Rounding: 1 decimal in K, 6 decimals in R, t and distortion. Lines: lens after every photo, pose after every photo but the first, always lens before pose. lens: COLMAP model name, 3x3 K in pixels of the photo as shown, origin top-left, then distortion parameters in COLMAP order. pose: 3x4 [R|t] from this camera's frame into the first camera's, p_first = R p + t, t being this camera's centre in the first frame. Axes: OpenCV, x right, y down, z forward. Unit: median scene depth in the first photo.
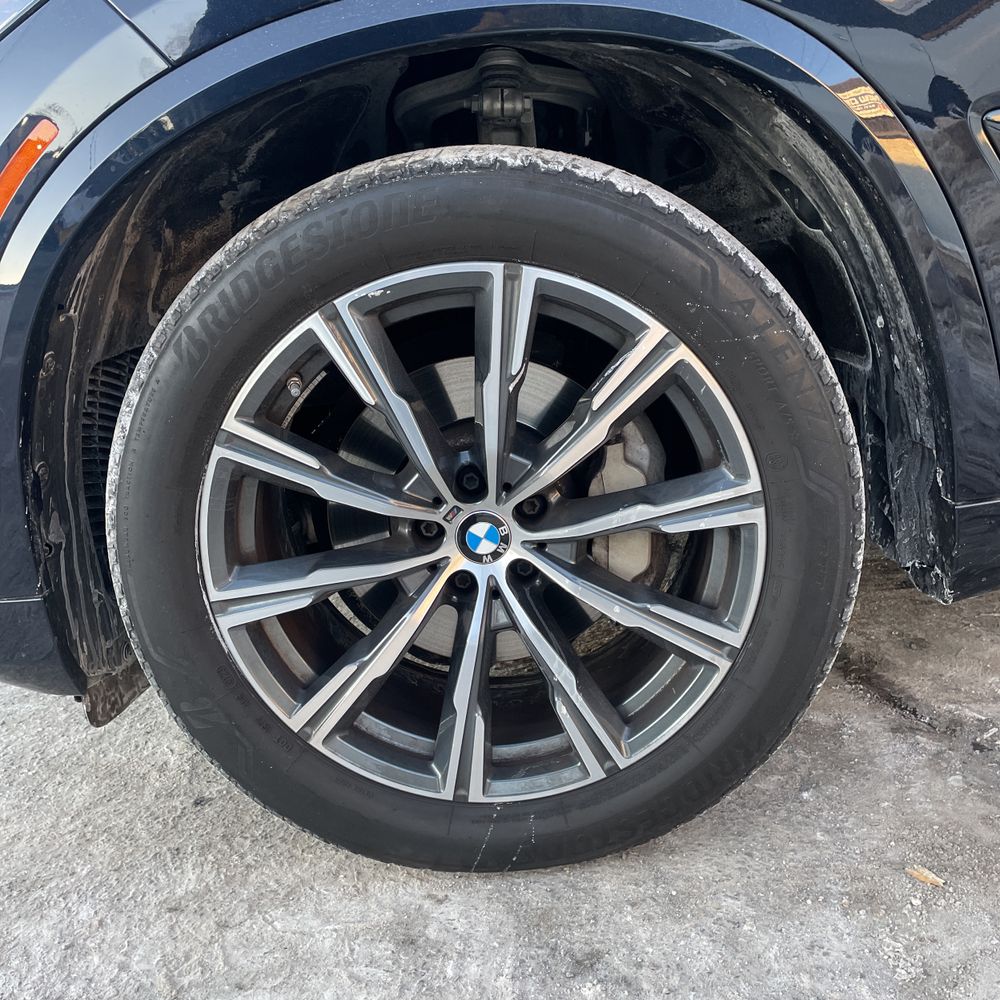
lens RADIAL K [[1014.5, 0, 500.6], [0, 1014.5, 498.5], [0, 0, 1]] dist [0.032101, 0.000000]
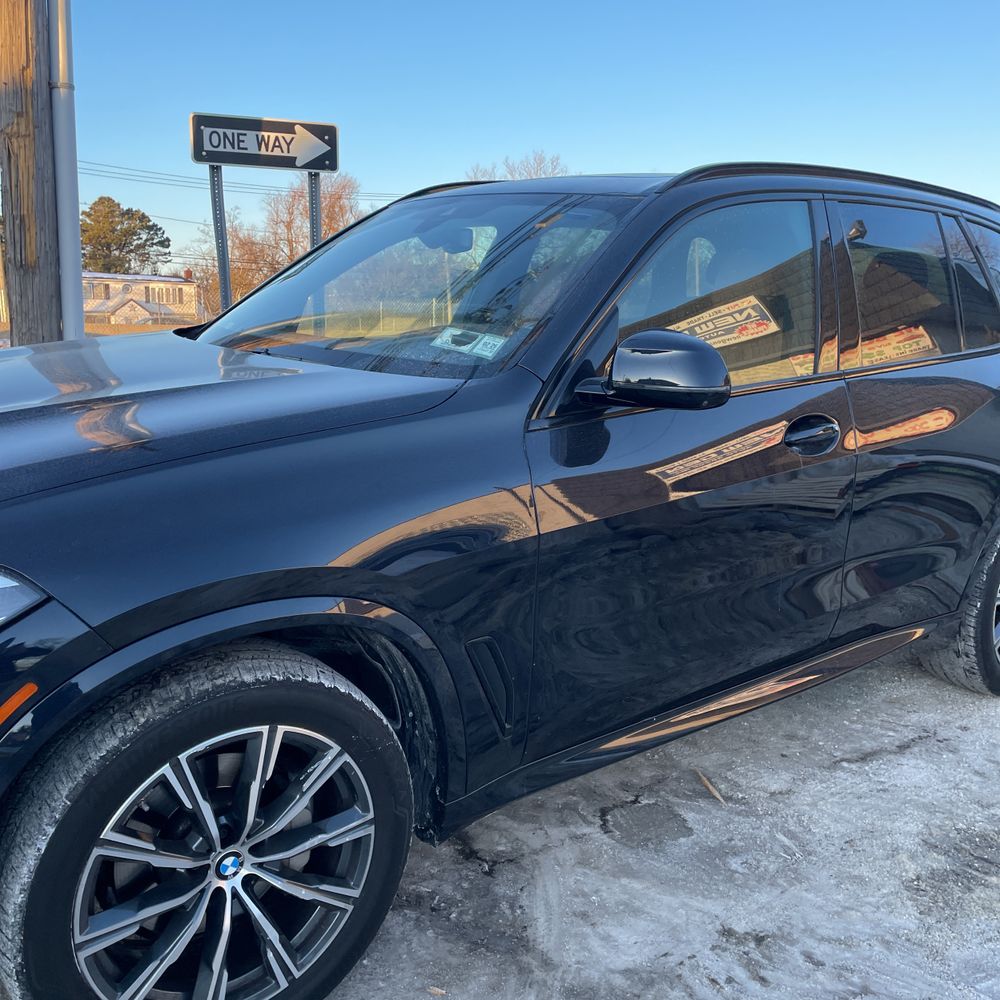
lens RADIAL K [[1014.5, 0, 500.6], [0, 1014.5, 494.7], [0, 0, 1]] dist [0.032101, 0.000000]
pose [[0.763010, 0.029626, 0.645707, -0.840861], [0.019278, 0.997462, -0.068545, -0.483186], [-0.646099, 0.064749, 0.760502, -0.711008]]
